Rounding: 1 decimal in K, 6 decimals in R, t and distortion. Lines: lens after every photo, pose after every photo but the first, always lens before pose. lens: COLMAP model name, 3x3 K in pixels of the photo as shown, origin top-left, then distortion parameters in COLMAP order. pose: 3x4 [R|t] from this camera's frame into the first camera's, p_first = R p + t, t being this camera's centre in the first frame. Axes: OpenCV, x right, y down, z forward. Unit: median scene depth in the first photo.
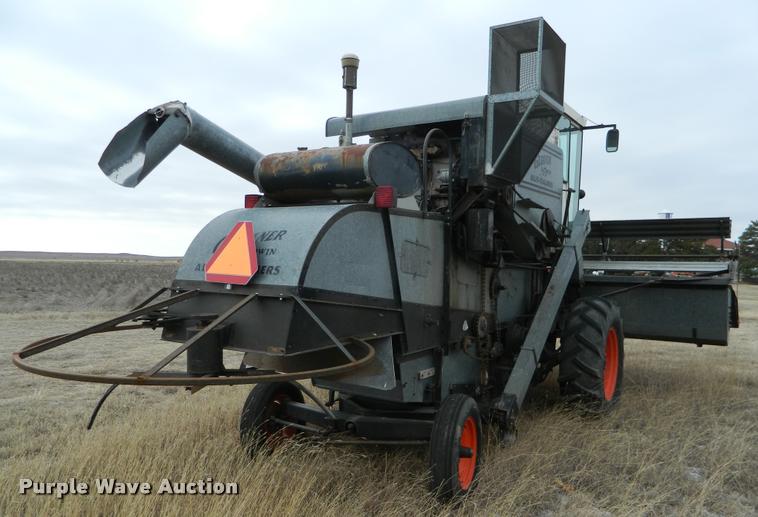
lens RADIAL K [[593.4, 0, 401.6], [0, 593.4, 259.9], [0, 0, 1]] dist [0.004610, 0.000160]
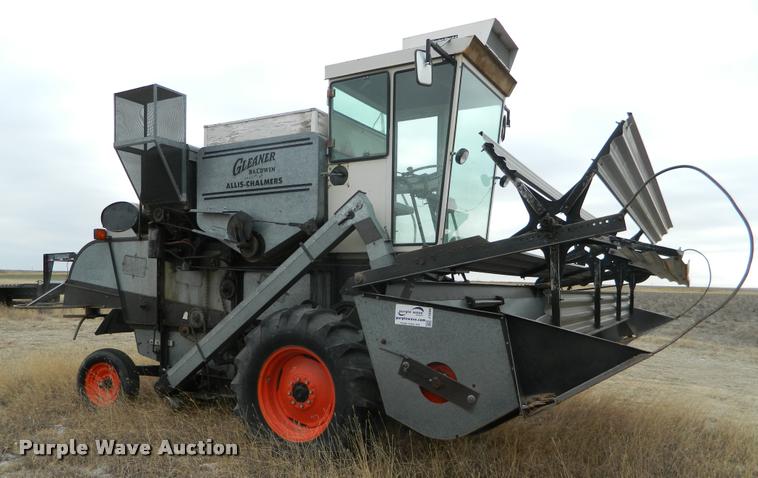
lens RADIAL K [[569.8, 0, 379.0], [0, 569.8, 257.5], [0, 0, 1]] dist [0.004907, 0.000557]
pose [[0.048203, -0.062820, -0.996860, 1.441997], [-0.008801, 0.997955, -0.063315, 0.060886], [0.998799, 0.011826, 0.047552, 1.414047]]
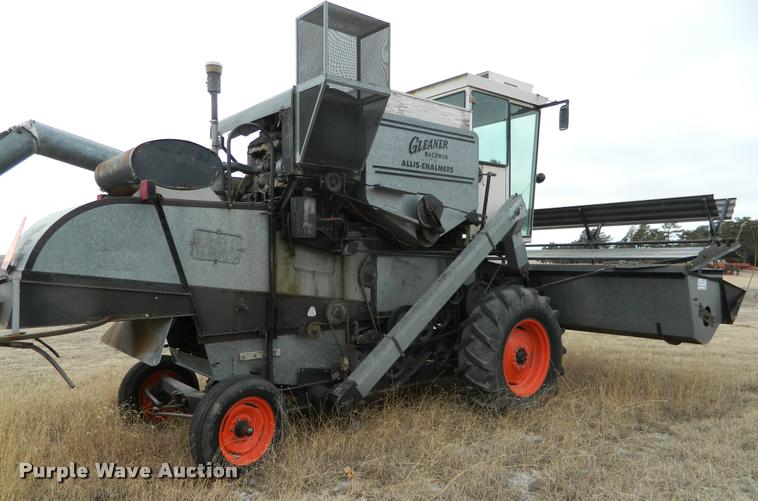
lens RADIAL K [[557.2, 0, 379.2], [0, 557.2, 261.9], [0, 0, 1]] dist [0.001640, -0.004119]
pose [[0.945683, -0.012230, -0.324861, 0.551837], [0.014779, 0.999876, 0.005382, 0.021870], [0.324755, -0.009891, 0.945746, 0.129750]]
